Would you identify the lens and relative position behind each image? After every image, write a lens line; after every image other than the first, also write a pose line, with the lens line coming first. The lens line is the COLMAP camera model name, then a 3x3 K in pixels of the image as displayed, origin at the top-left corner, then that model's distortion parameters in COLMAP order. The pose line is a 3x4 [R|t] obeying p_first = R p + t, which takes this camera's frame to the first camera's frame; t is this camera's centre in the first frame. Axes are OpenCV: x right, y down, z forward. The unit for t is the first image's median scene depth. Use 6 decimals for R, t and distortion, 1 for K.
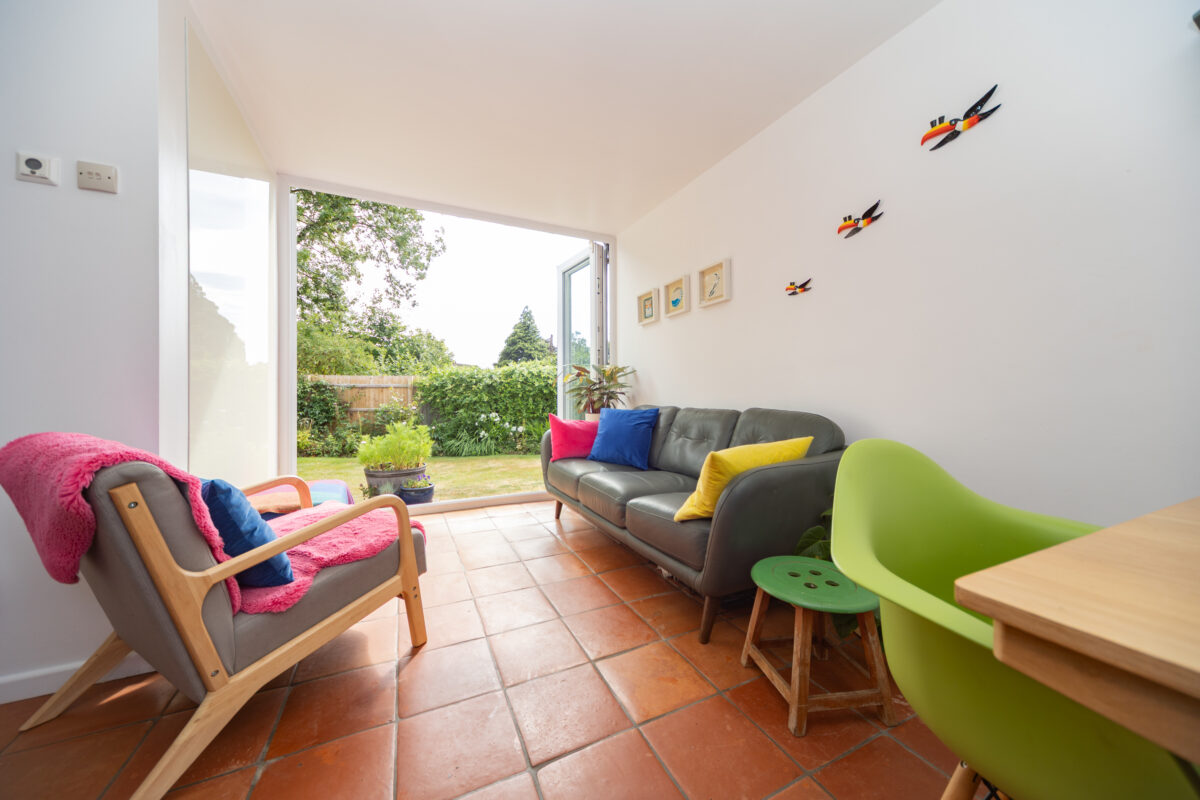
lens RADIAL K [[407.3, 0, 597.1], [0, 407.3, 395.6], [0, 0, 1]] dist [0.000039, 0.000028]
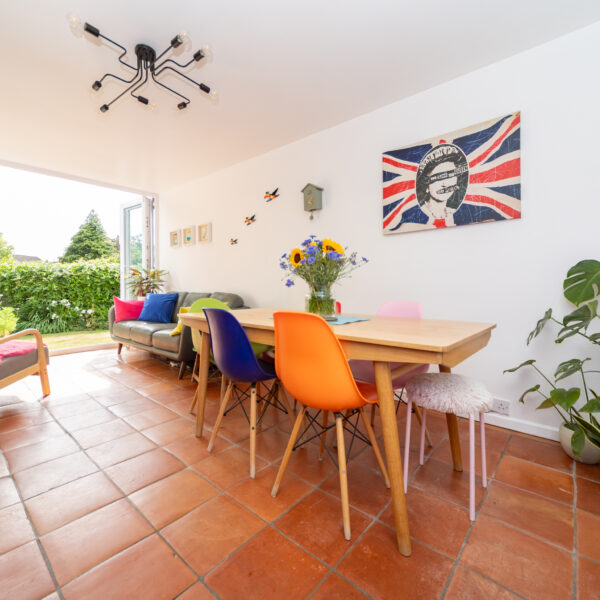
lens RADIAL K [[313.4, 0, 300.4], [0, 313.4, 289.5], [0, 0, 1]] dist [0.002785, 0.000612]
pose [[0.915316, -0.000995, 0.402735, 0.057085], [-0.003462, 0.999941, 0.010338, -0.001768], [-0.402721, -0.010857, 0.915258, -0.431362]]
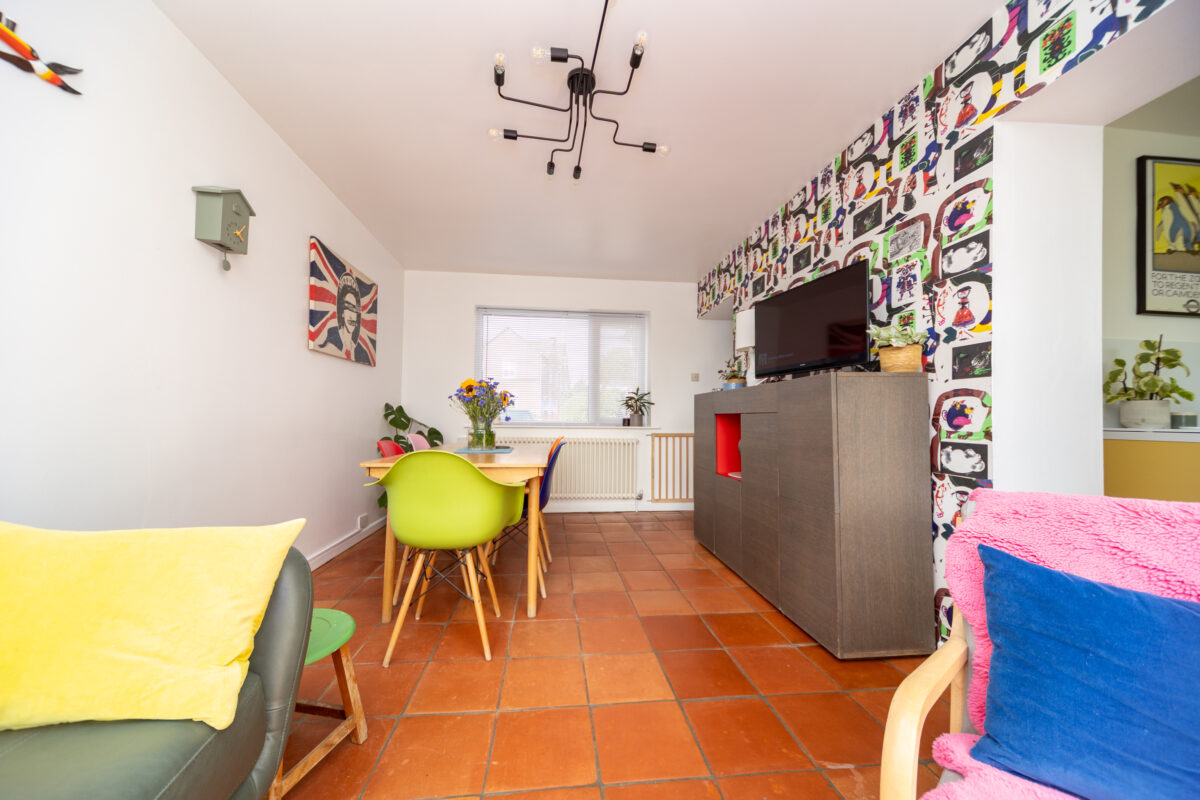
lens RADIAL K [[410.7, 0, 597.6], [0, 410.7, 416.0], [0, 0, 1]] dist [-0.000023, 0.000075]
pose [[-0.945686, -0.003075, 0.325068, -0.119596], [-0.006286, 0.999941, -0.008830, -0.006219], [-0.325022, -0.010394, -0.945649, 0.494373]]
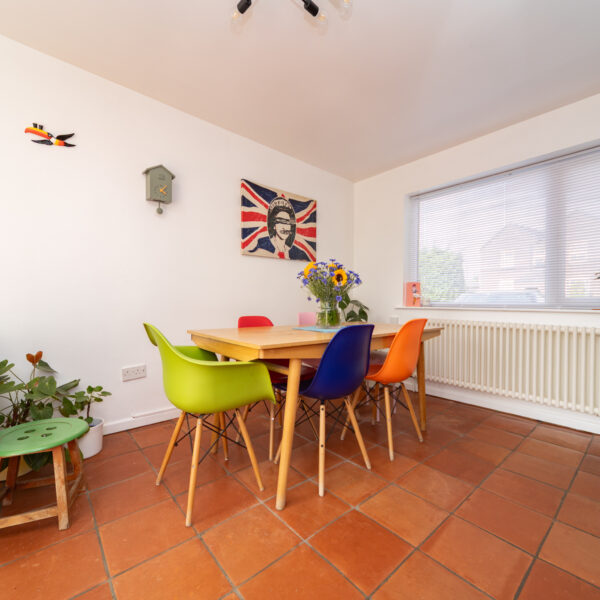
lens RADIAL K [[309.8, 0, 301.0], [0, 309.8, 305.1], [0, 0, 1]] dist [0.004999, 0.000243]
pose [[-0.267308, -0.006716, 0.963588, -0.222785], [-0.003968, 0.999975, 0.005869, 0.001516], [-0.963603, -0.002255, -0.267328, 0.129374]]
